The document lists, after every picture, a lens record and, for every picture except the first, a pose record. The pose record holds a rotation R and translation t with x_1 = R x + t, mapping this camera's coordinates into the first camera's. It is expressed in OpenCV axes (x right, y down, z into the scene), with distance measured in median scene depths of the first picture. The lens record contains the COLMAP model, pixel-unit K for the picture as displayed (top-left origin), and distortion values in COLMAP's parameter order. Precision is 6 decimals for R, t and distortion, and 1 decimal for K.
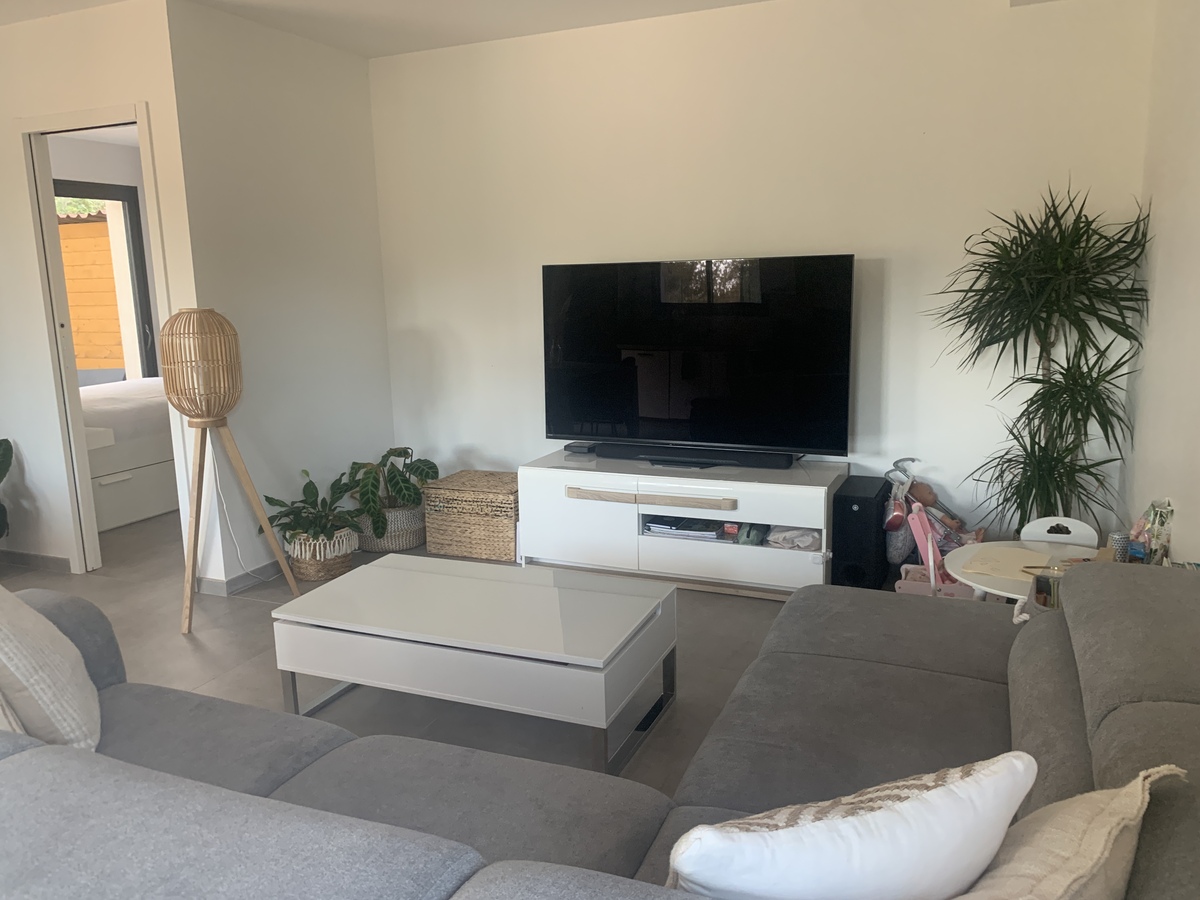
lens RADIAL K [[911.5, 0, 592.2], [0, 911.5, 452.7], [0, 0, 1]] dist [-0.001144, -0.002800]
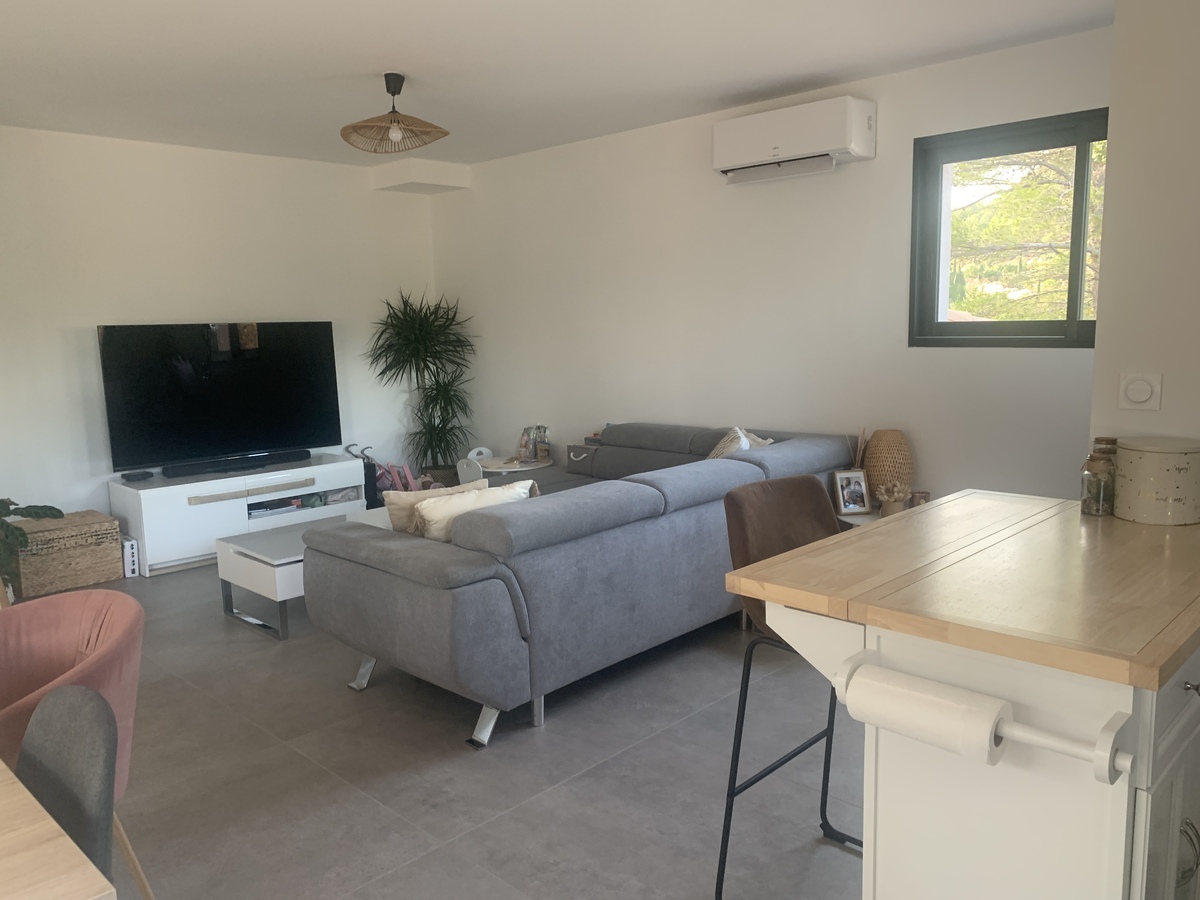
lens RADIAL K [[911.5, 0, 598.4], [0, 911.5, 447.7], [0, 0, 1]] dist [-0.001144, -0.002800]
pose [[0.348381, -0.111274, 0.930725, -1.027737], [0.192194, 0.980313, 0.045263, 0.022091], [-0.917438, 0.163111, 0.362908, -0.013869]]
